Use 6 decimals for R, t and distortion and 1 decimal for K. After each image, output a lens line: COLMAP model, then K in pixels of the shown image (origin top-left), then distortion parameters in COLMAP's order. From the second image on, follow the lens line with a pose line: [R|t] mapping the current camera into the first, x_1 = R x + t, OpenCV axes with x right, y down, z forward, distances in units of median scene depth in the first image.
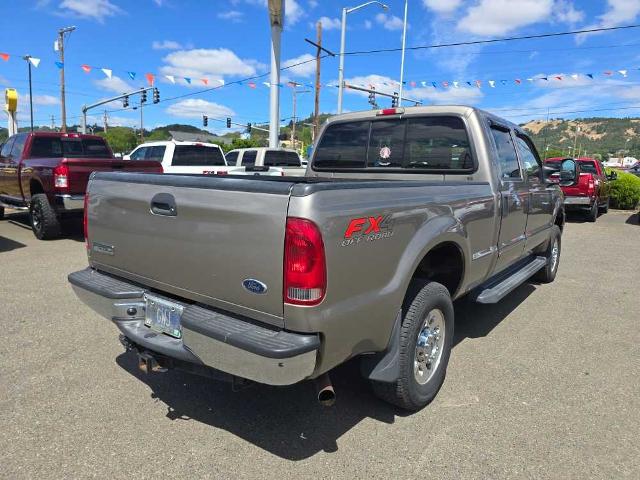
lens RADIAL K [[438.1, 0, 324.1], [0, 438.1, 233.9], [0, 0, 1]] dist [0.013537, -0.003896]
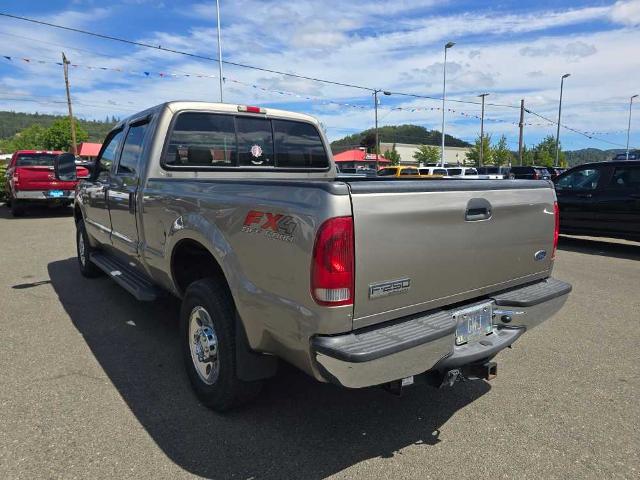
lens RADIAL K [[438.1, 0, 322.7], [0, 438.1, 237.1], [0, 0, 1]] dist [0.013537, -0.003896]
pose [[0.241950, -0.157999, 0.957338, -0.809305], [0.132228, 0.982817, 0.128786, -0.103694], [-0.961237, 0.095427, 0.258685, 0.627176]]
